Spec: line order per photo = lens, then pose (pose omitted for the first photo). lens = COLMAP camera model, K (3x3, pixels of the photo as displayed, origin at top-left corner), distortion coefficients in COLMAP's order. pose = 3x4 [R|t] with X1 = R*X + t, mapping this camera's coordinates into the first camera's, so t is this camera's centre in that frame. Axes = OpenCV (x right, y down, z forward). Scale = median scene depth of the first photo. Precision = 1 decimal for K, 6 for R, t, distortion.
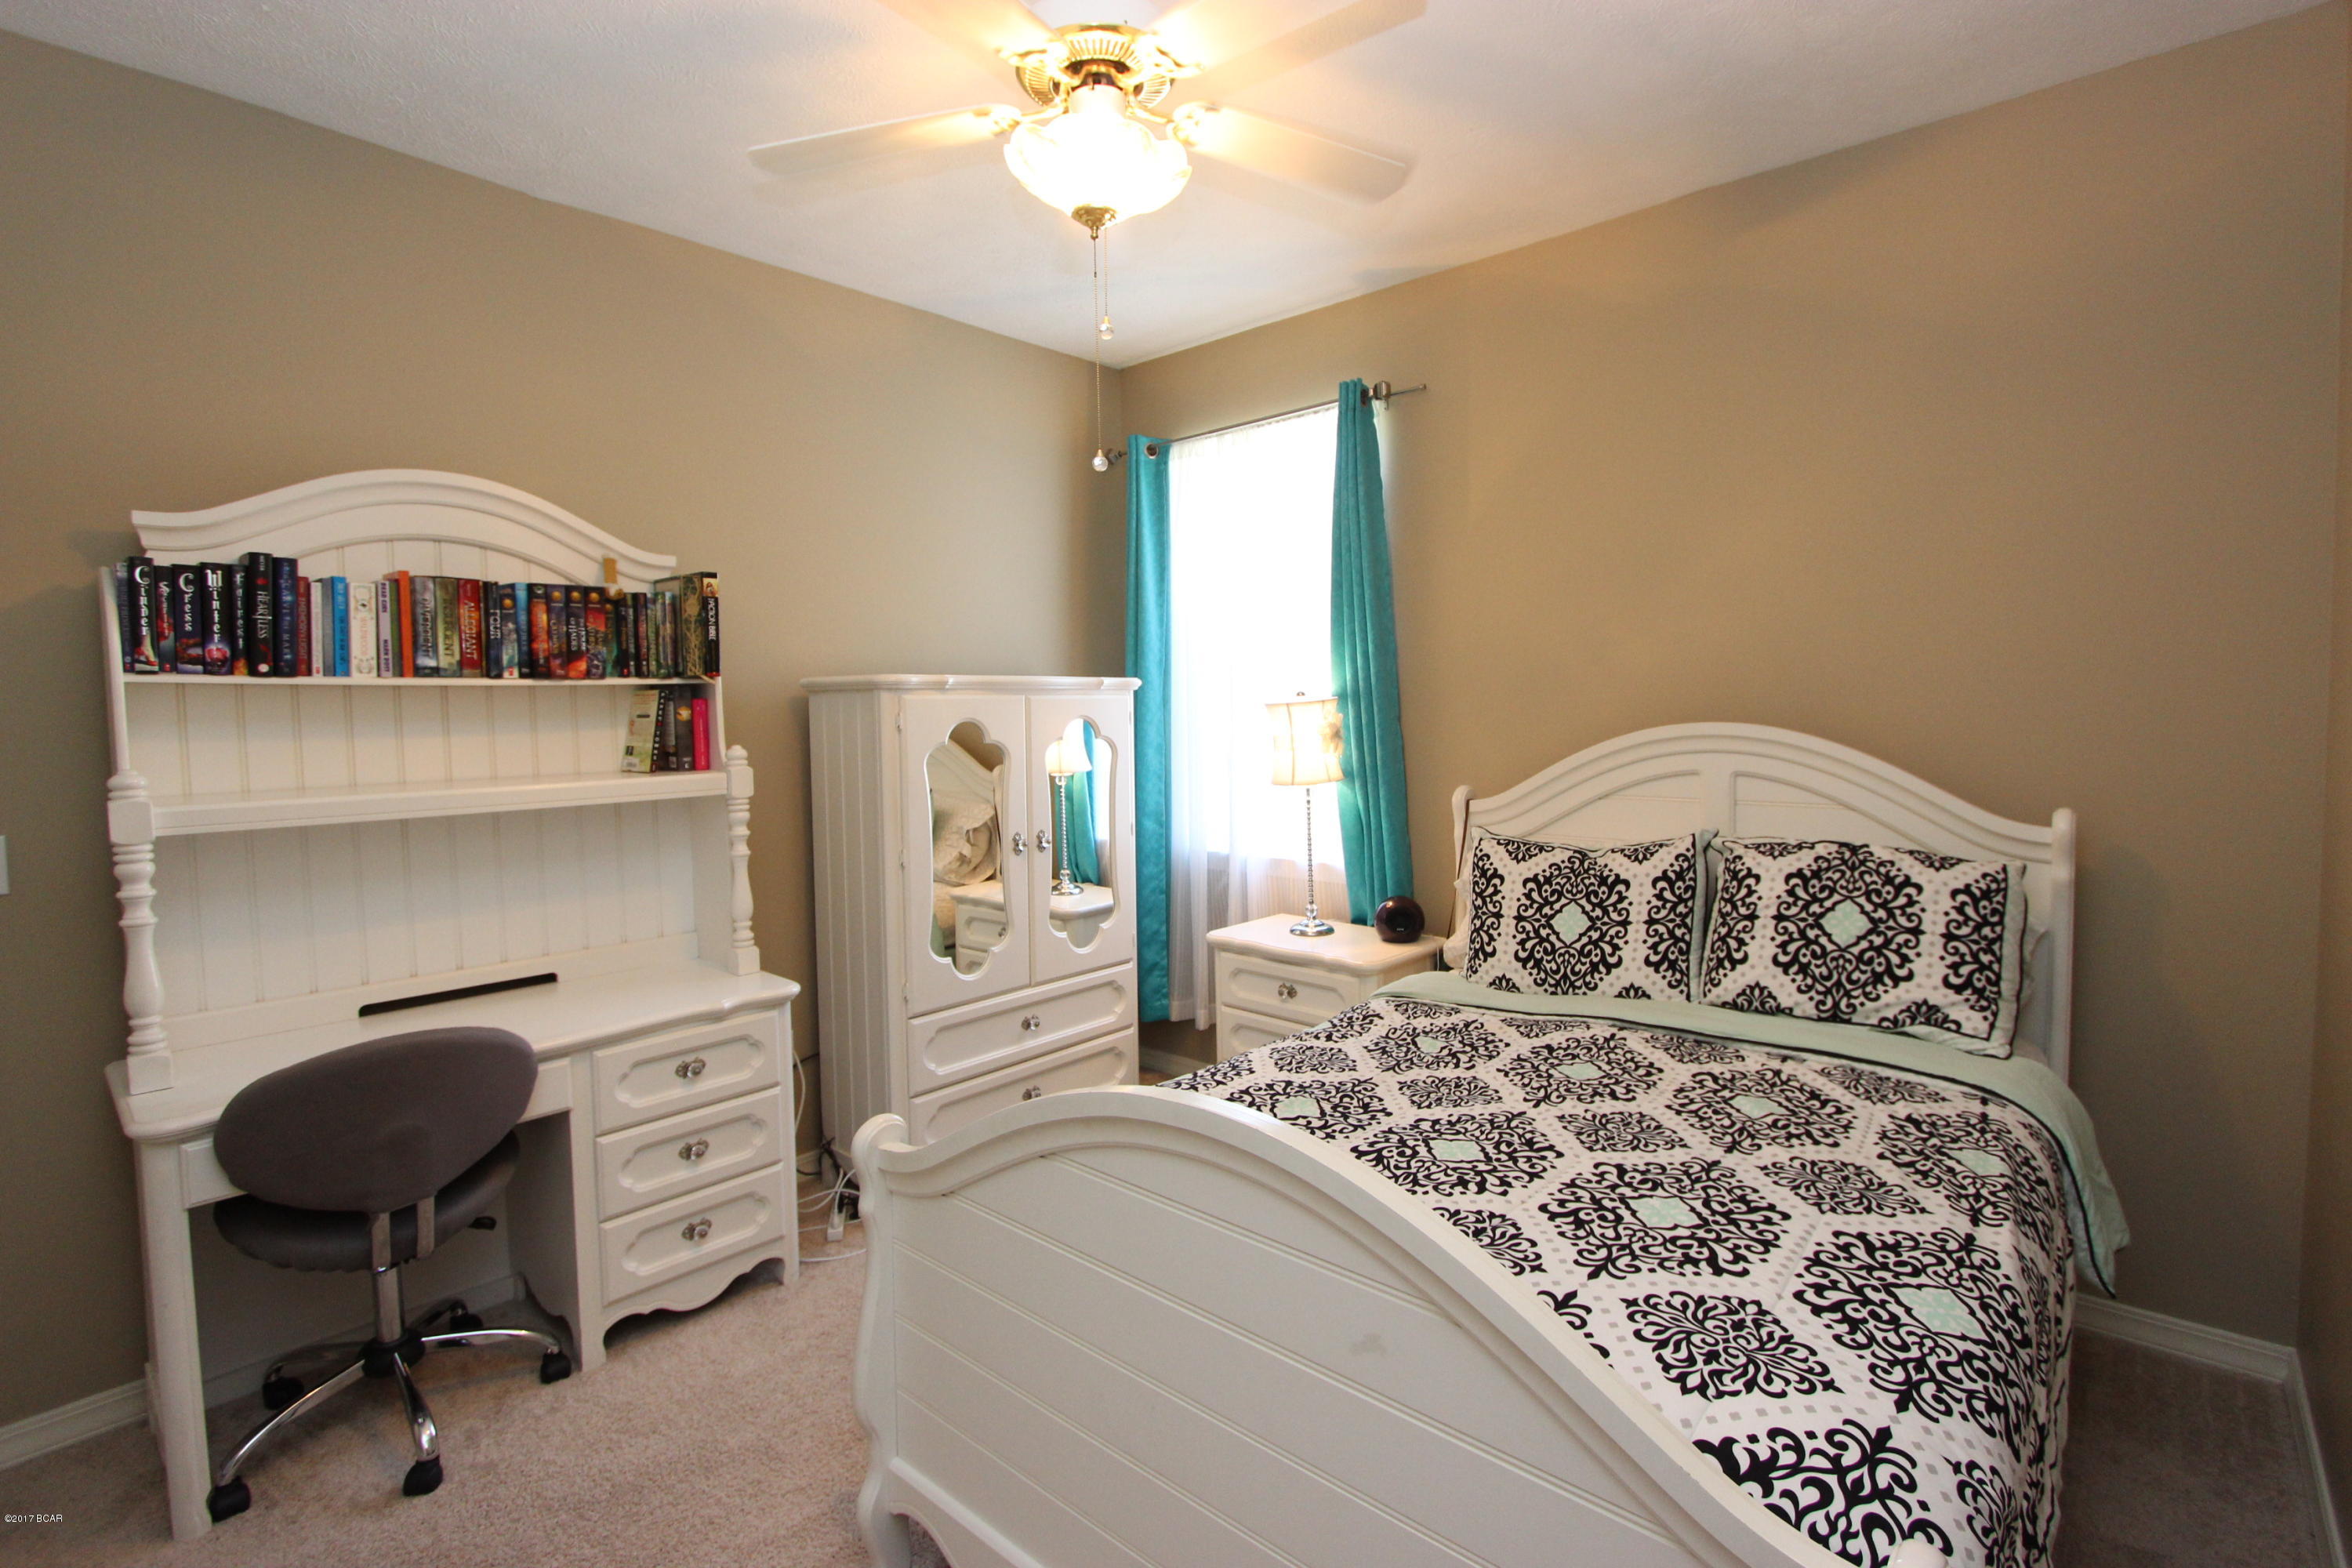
lens RADIAL K [[1082.0, 0, 1190.7], [0, 1082.0, 760.6], [0, 0, 1]] dist [-0.026923, 0.005829]
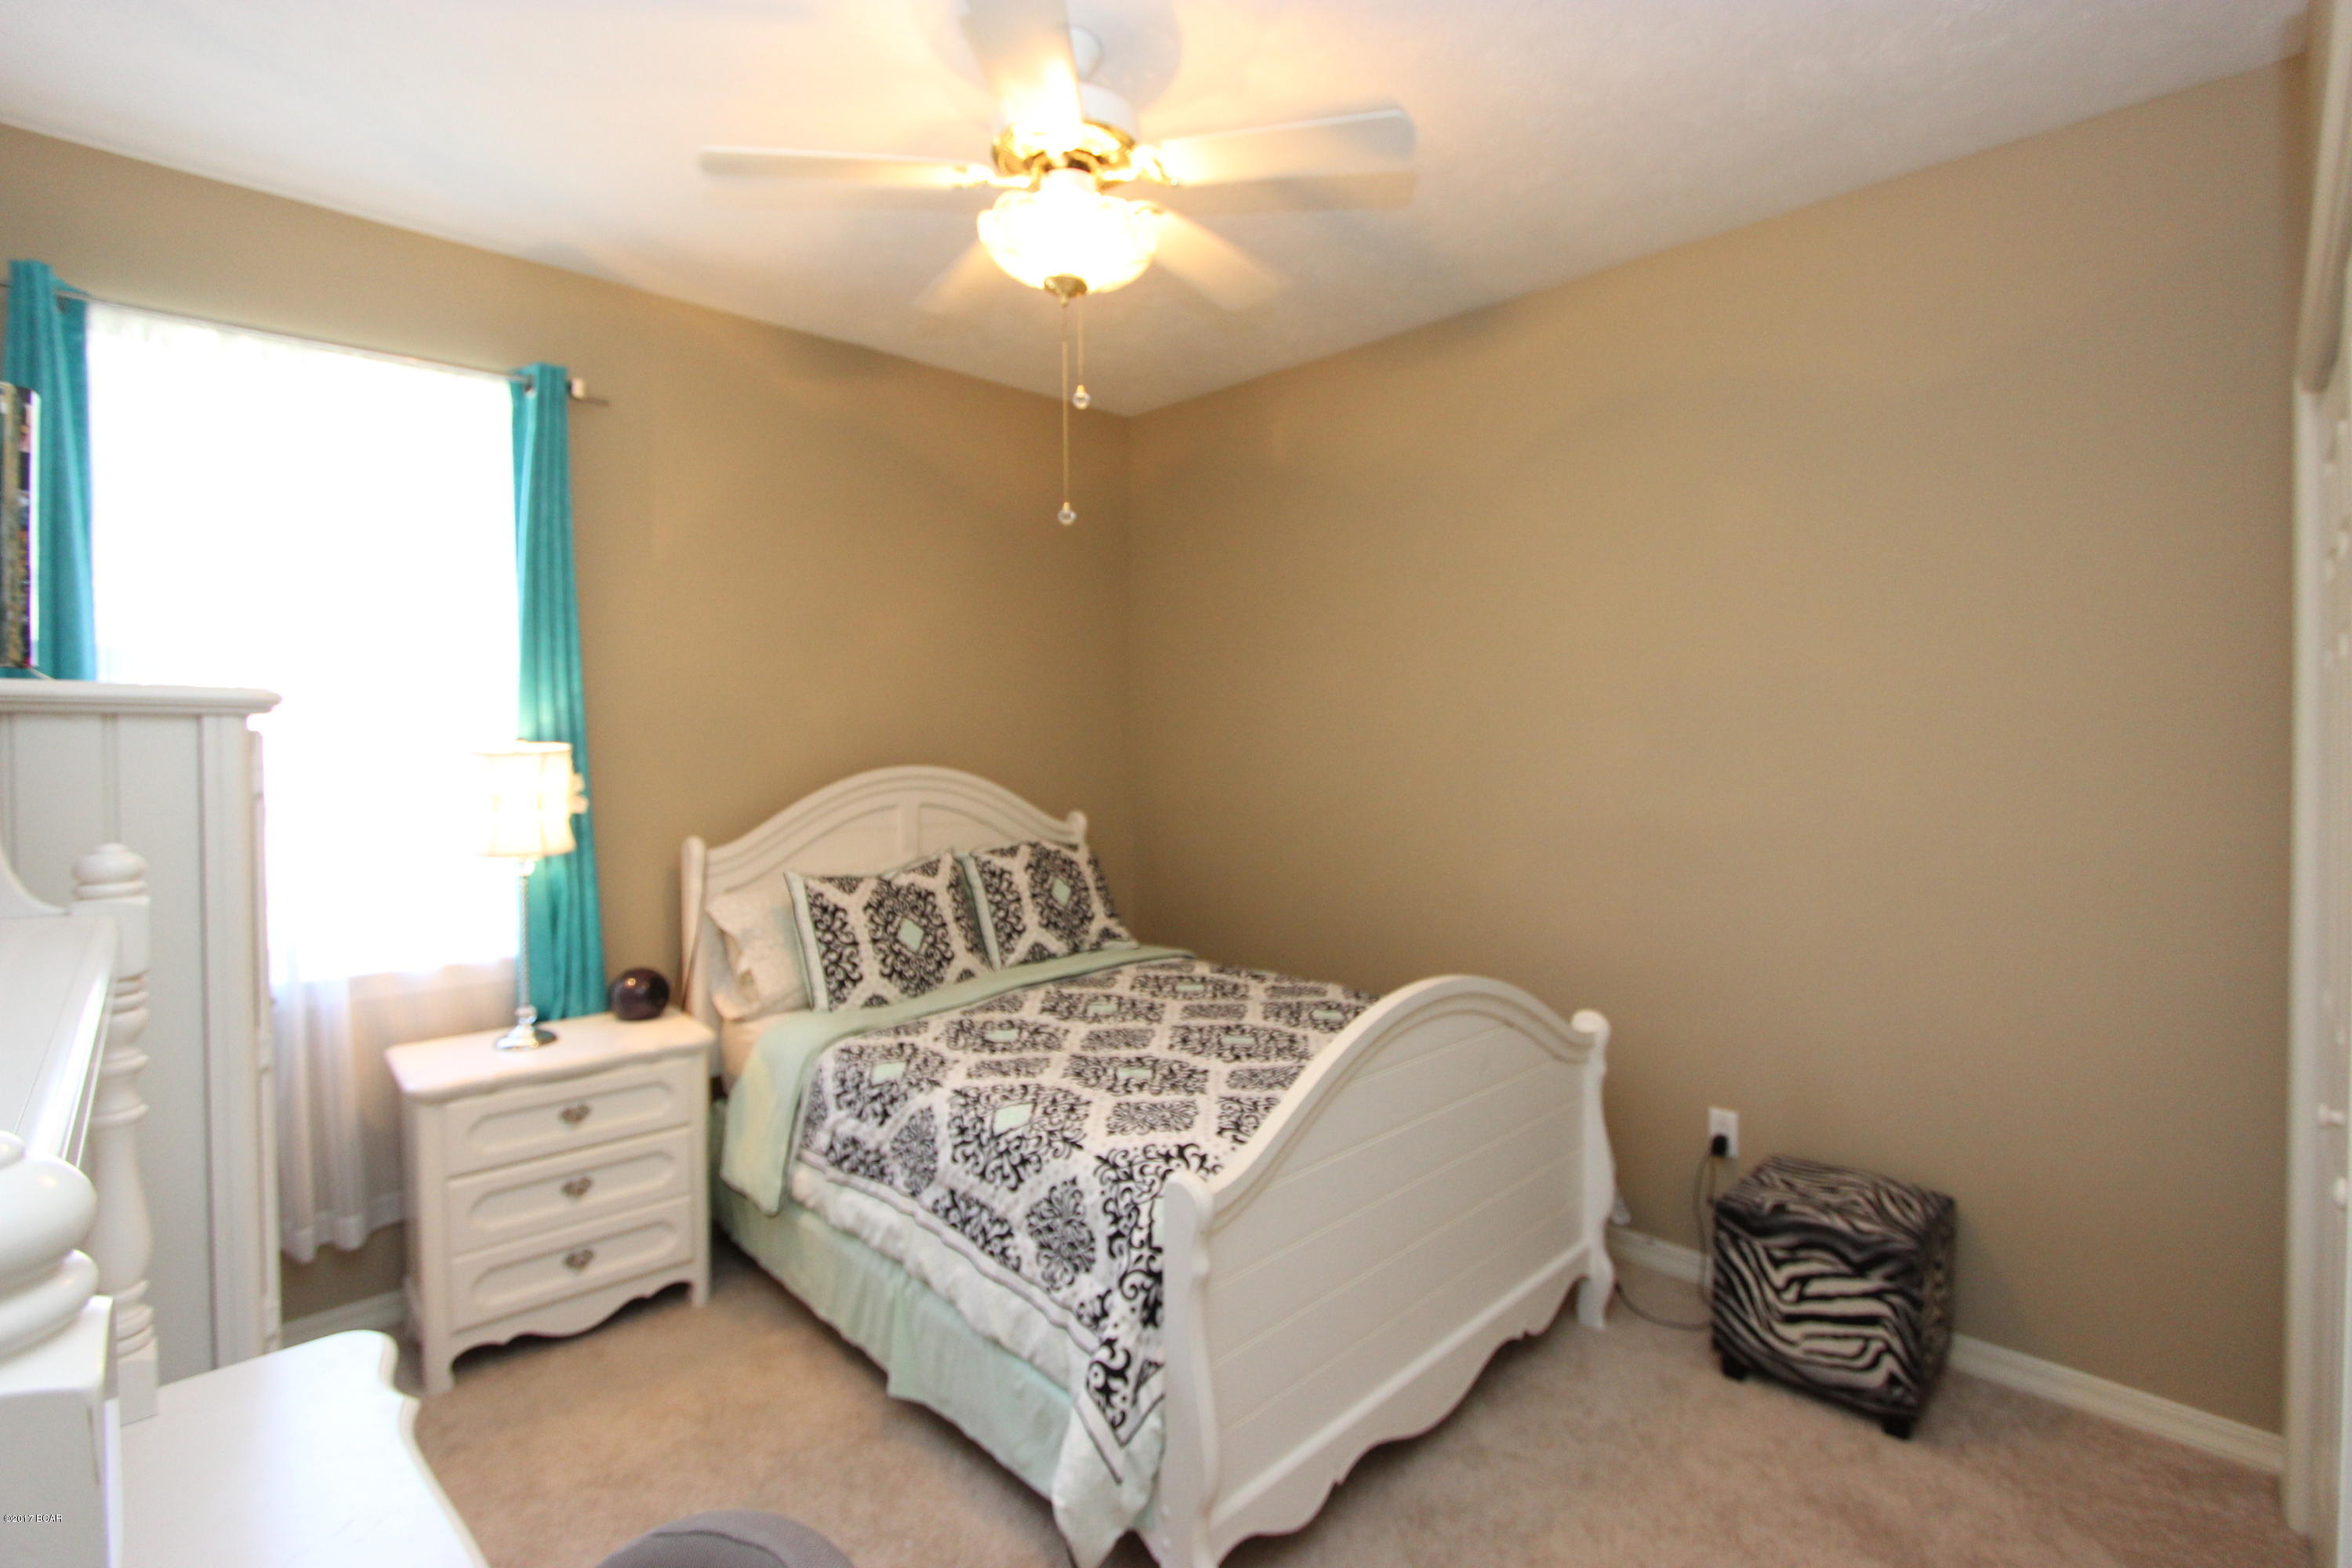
lens RADIAL K [[1082.0, 0, 1190.7], [0, 1082.0, 760.6], [0, 0, 1]] dist [-0.026923, 0.005829]
pose [[0.077558, 0.001823, 0.996986, -0.801627], [0.065973, 0.997797, -0.006957, -0.011729], [-0.994803, 0.066314, 0.077266, 0.581575]]
